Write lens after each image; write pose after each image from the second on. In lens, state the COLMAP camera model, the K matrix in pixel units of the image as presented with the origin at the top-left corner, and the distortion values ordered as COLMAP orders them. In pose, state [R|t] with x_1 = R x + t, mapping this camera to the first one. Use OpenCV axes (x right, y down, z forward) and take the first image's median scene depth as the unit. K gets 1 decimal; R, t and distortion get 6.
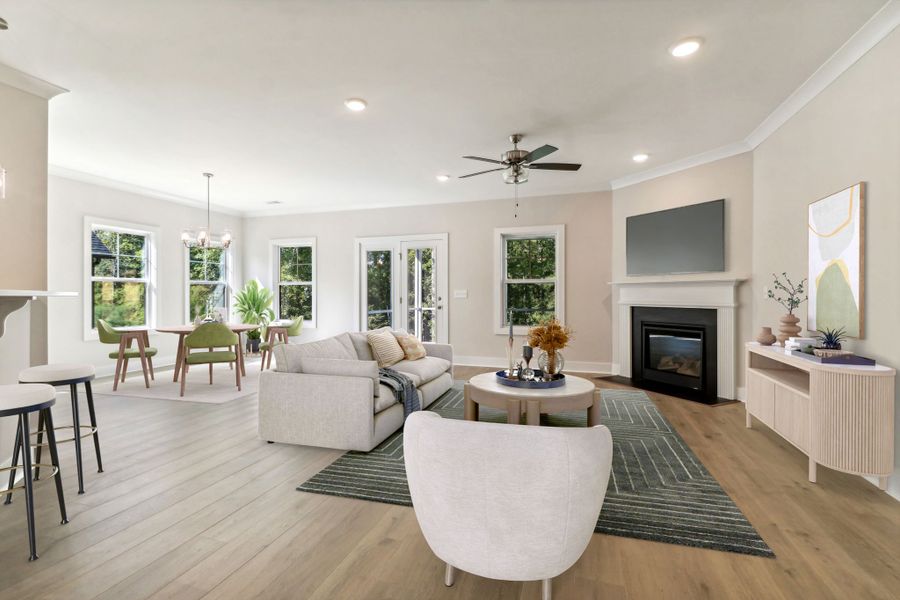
lens RADIAL K [[413.7, 0, 450.5], [0, 413.7, 299.6], [0, 0, 1]] dist [-0.002890, -0.003136]
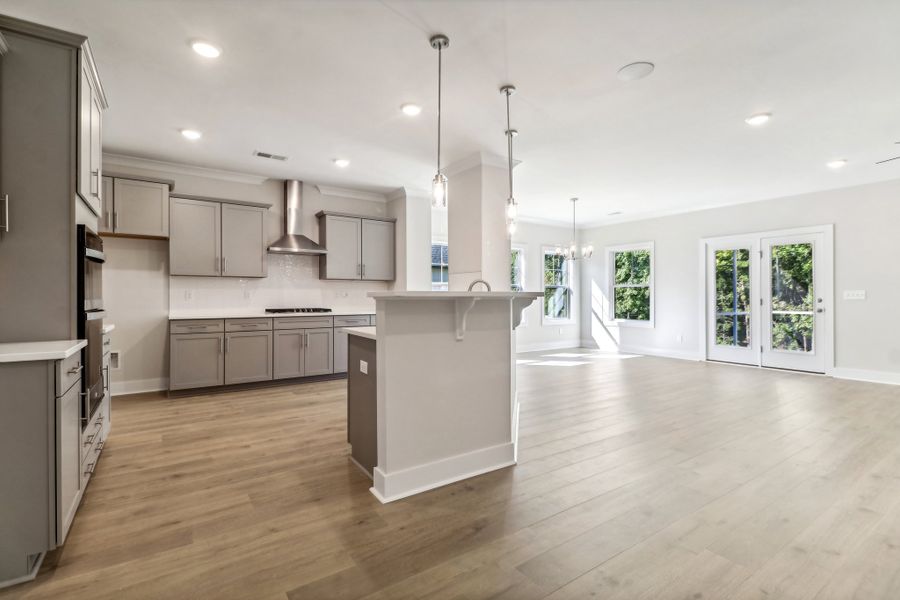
lens RADIAL K [[413.7, 0, 435.0], [0, 413.7, 299.0], [0, 0, 1]] dist [-0.002890, -0.003136]
pose [[0.771320, 0.002655, -0.636442, -0.095365], [-0.005519, 0.999982, -0.002517, 0.001195], [0.636424, 0.005454, 0.771321, -0.174507]]
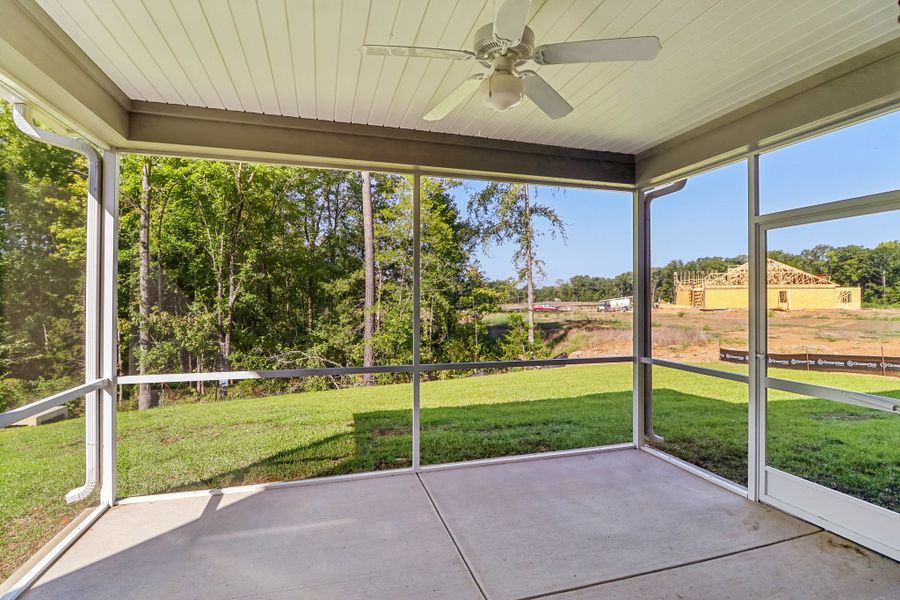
lens RADIAL K [[436.7, 0, 448.2], [0, 436.7, 298.5], [0, 0, 1]] dist [-0.001785, -0.000132]
pose [[0.836956, 0.004252, 0.547254, -0.063526], [0.001373, 0.999950, -0.009871, -0.044052], [-0.547269, 0.009013, 0.836908, 0.913931]]
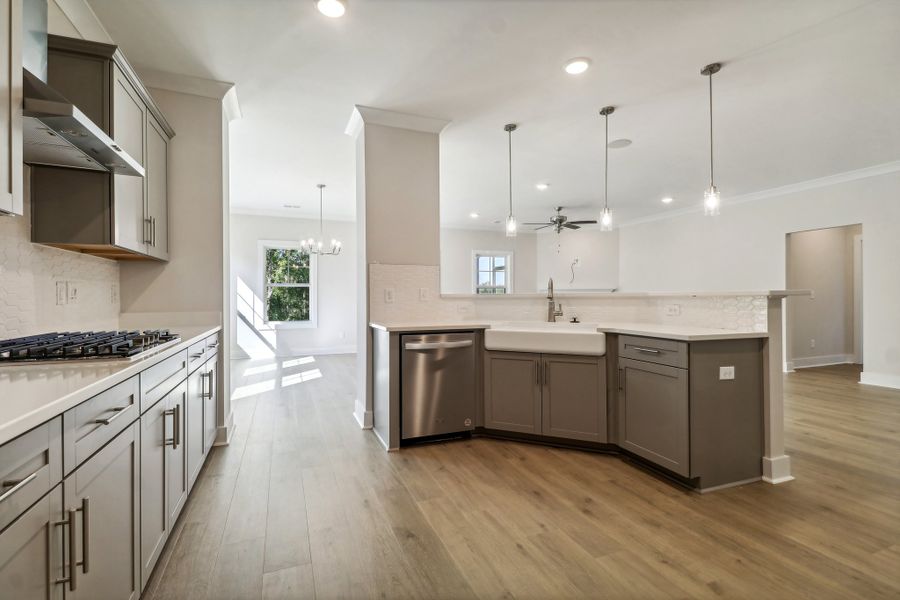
lens RADIAL K [[413.7, 0, 448.3], [0, 413.7, 294.7], [0, 0, 1]] dist [-0.002890, -0.003136]
pose [[0.781094, 0.003278, 0.624404, -0.783072], [0.006508, 0.999889, -0.013391, 0.000067], [-0.624379, 0.014524, 0.780987, -0.049580]]
